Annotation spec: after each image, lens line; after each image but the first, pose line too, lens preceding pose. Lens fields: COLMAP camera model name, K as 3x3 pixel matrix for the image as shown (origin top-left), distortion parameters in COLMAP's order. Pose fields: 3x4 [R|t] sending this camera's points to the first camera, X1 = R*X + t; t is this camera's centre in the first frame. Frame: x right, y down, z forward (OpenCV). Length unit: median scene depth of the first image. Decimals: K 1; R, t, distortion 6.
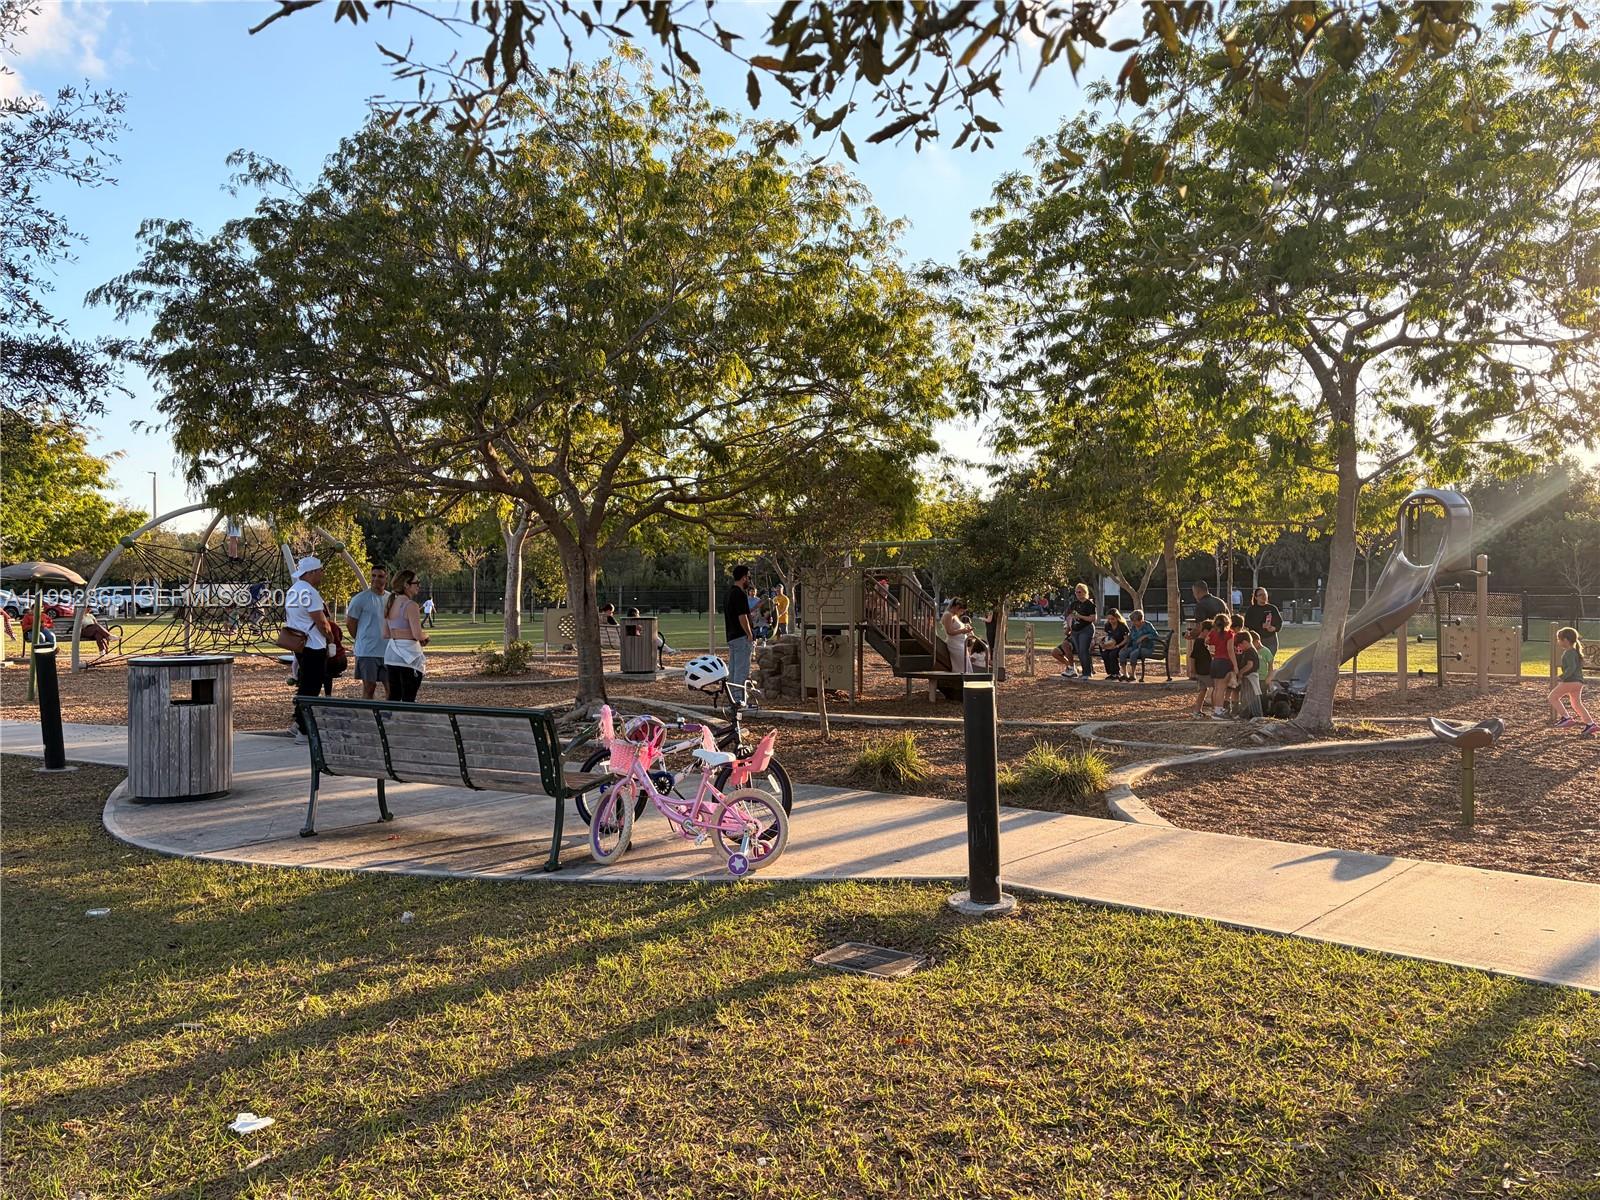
lens RADIAL K [[1223.3, 0, 805.9], [0, 1223.3, 602.4], [0, 0, 1]] dist [0.096393, -0.133198]
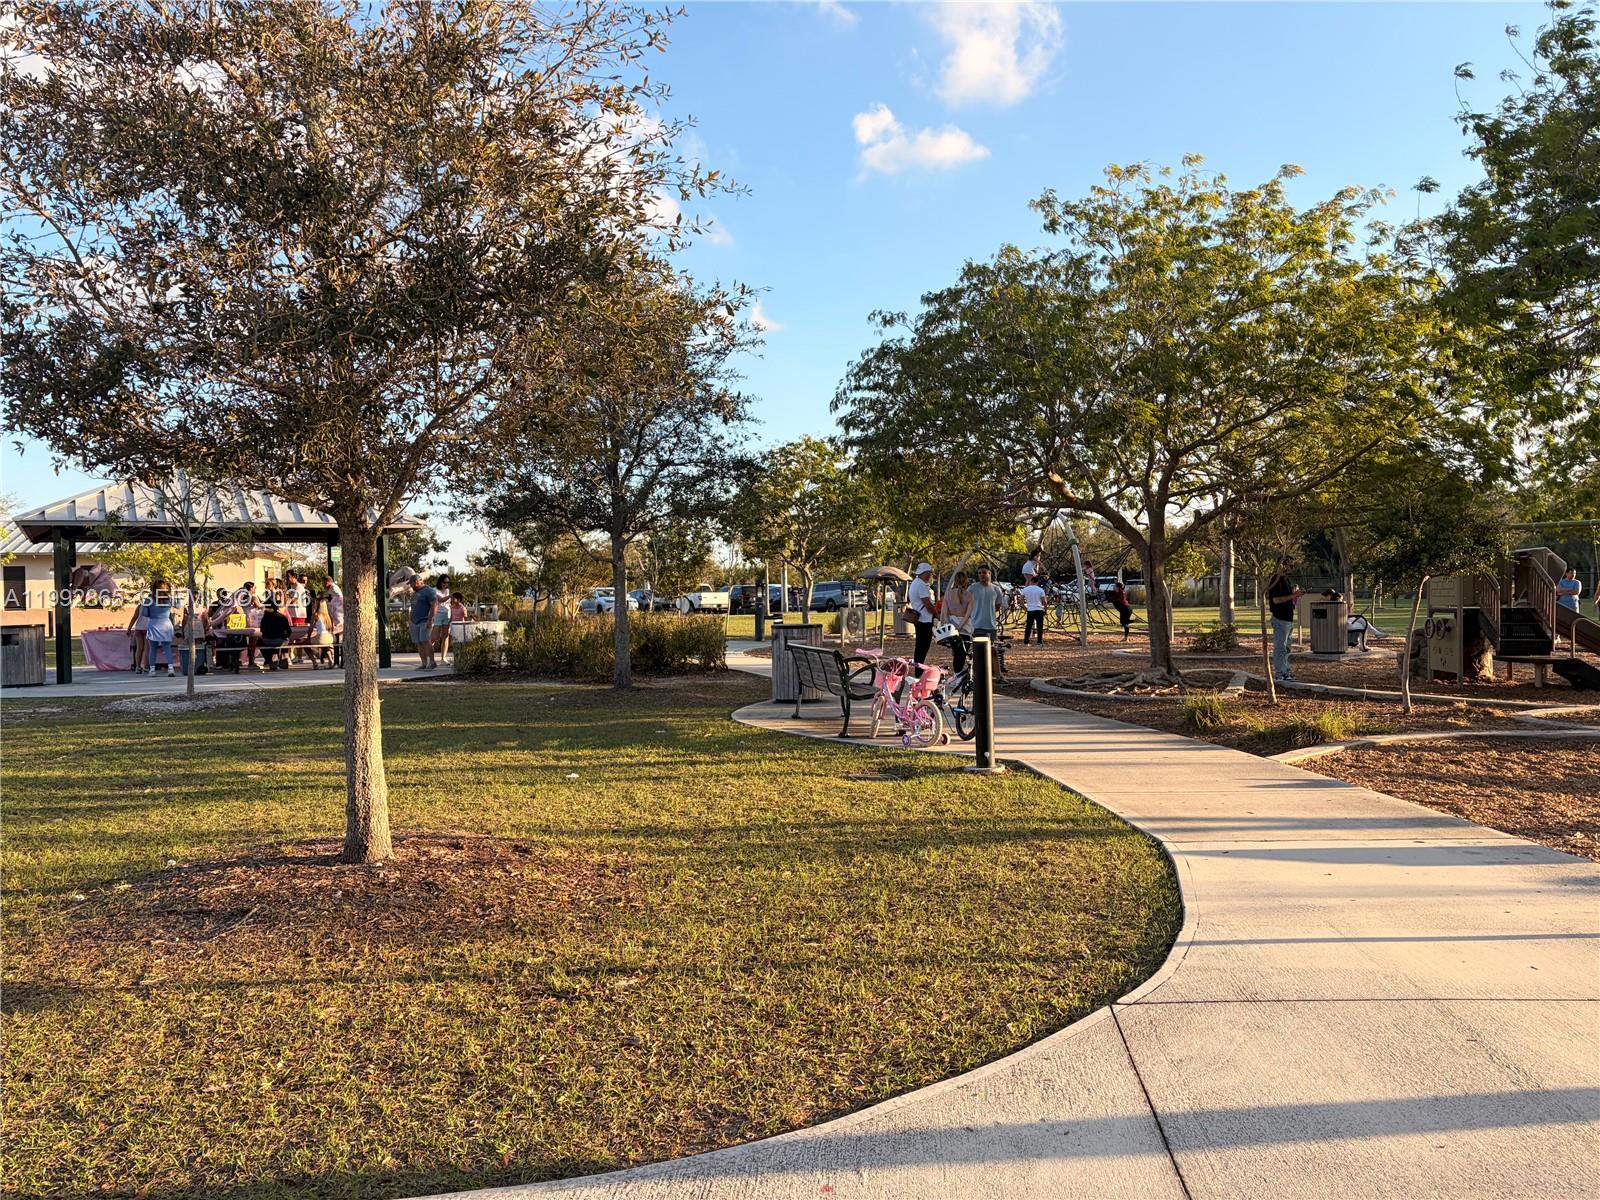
lens RADIAL K [[1223.3, 0, 805.9], [0, 1223.3, 602.4], [0, 0, 1]] dist [0.096393, -0.133198]
pose [[0.718924, -0.003521, -0.695079, 0.739968], [0.010890, 0.999921, 0.006198, 0.002131], [0.695003, -0.012025, 0.718906, -0.253234]]
